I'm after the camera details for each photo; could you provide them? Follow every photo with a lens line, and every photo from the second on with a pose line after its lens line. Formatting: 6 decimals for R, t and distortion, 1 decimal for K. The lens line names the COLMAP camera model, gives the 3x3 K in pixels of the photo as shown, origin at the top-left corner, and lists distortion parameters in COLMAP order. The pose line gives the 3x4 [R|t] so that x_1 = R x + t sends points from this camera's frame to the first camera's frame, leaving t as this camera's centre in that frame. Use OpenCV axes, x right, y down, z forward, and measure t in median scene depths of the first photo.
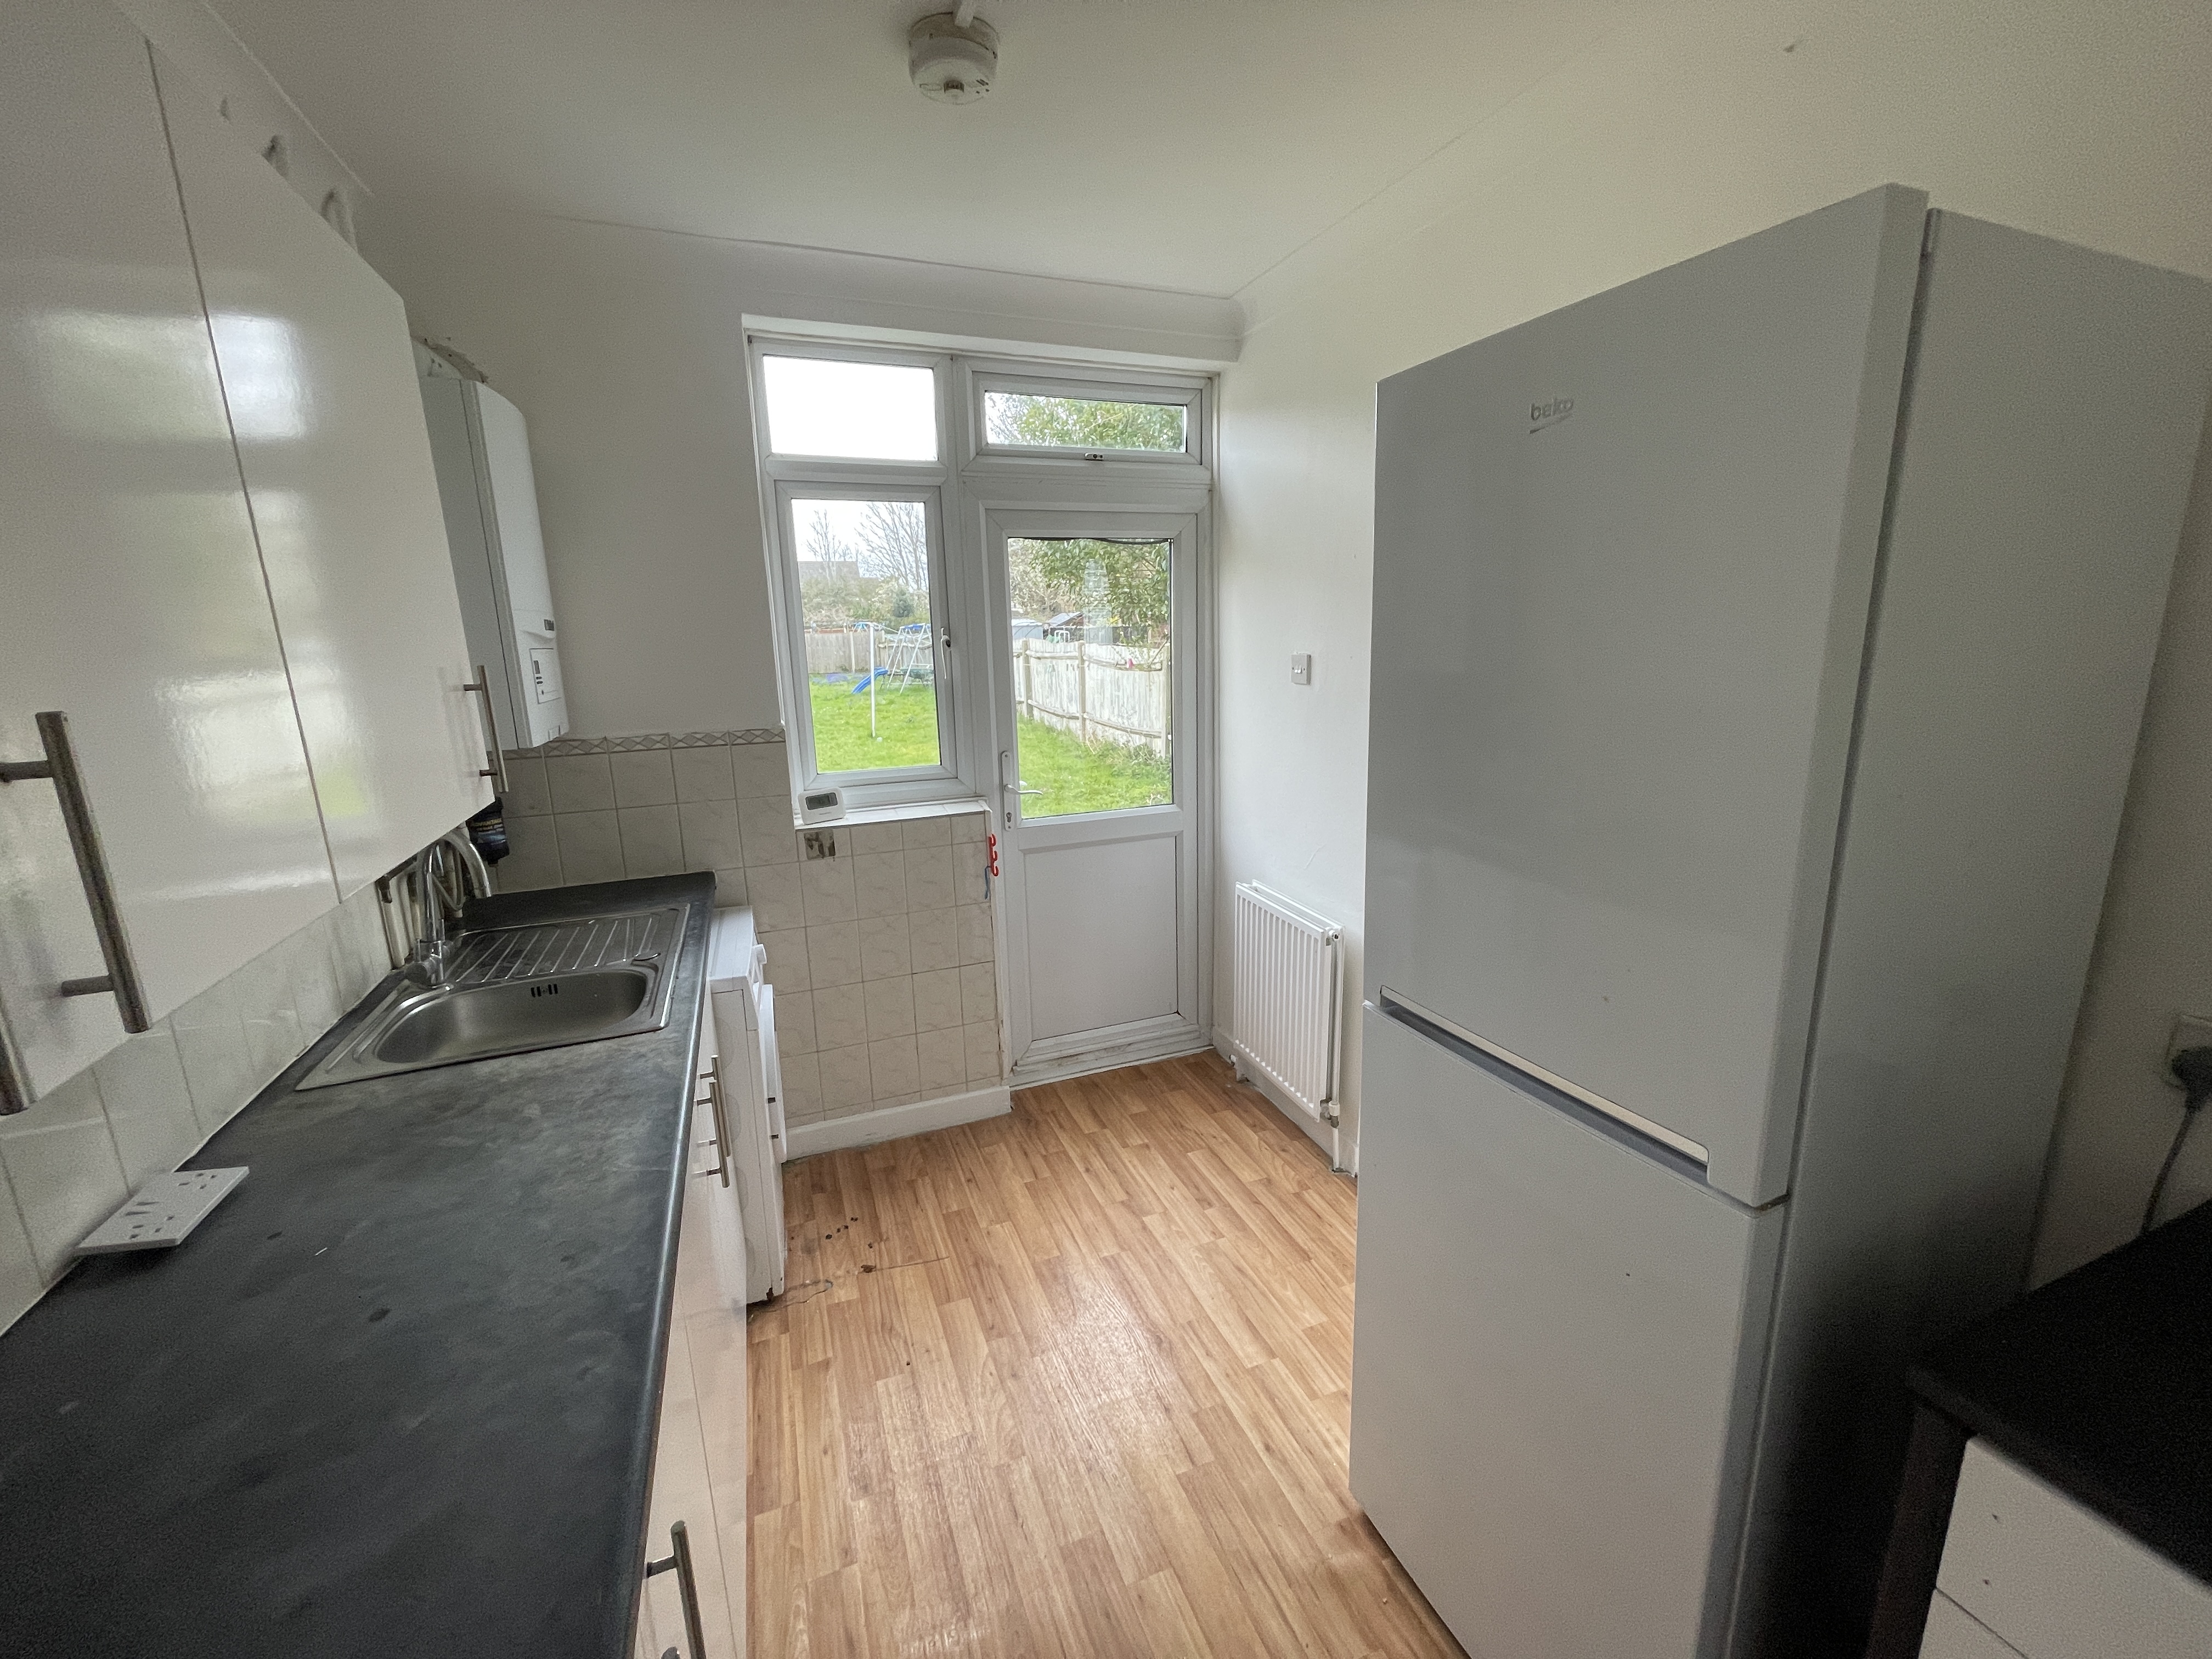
lens RADIAL K [[891.5, 0, 1097.6], [0, 891.5, 820.6], [0, 0, 1]] dist [-0.029583, 0.017725]
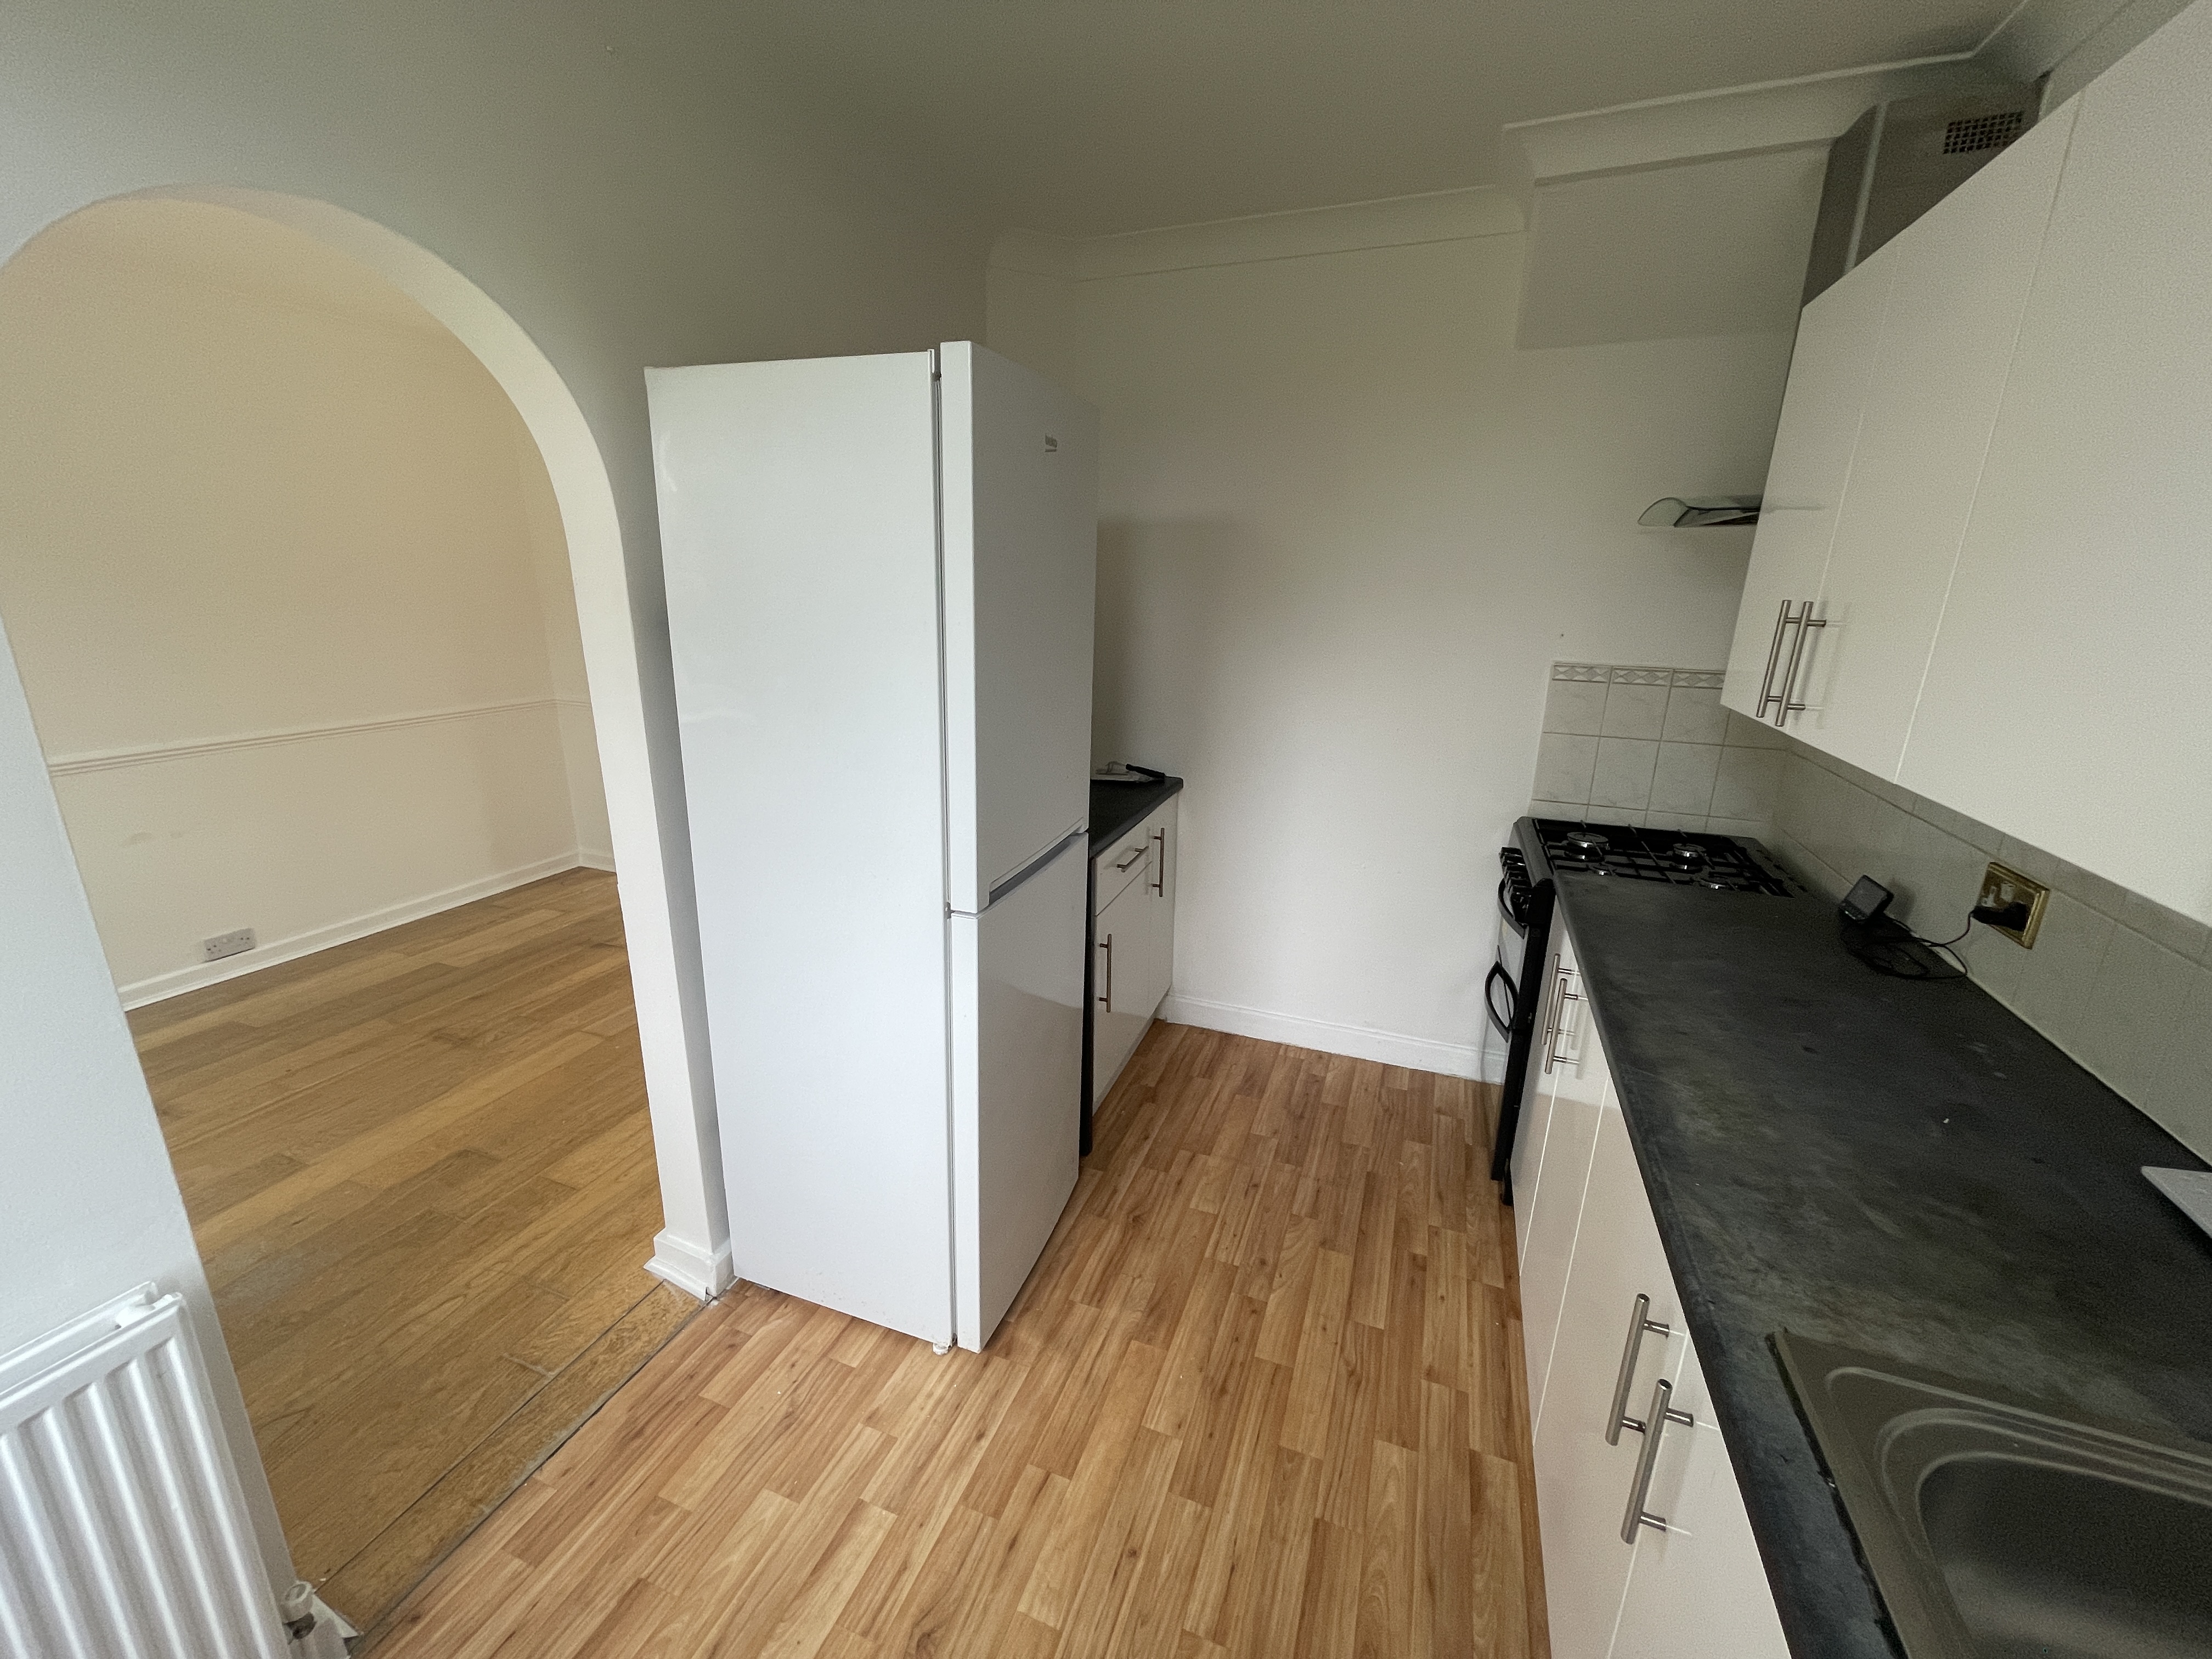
lens RADIAL K [[891.5, 0, 1097.6], [0, 891.5, 820.6], [0, 0, 1]] dist [-0.029583, 0.017725]
pose [[-0.734363, -0.167414, 0.657787, -0.417429], [0.146923, 0.906922, 0.394849, -0.256089], [-0.662665, 0.386607, -0.641413, 1.259891]]
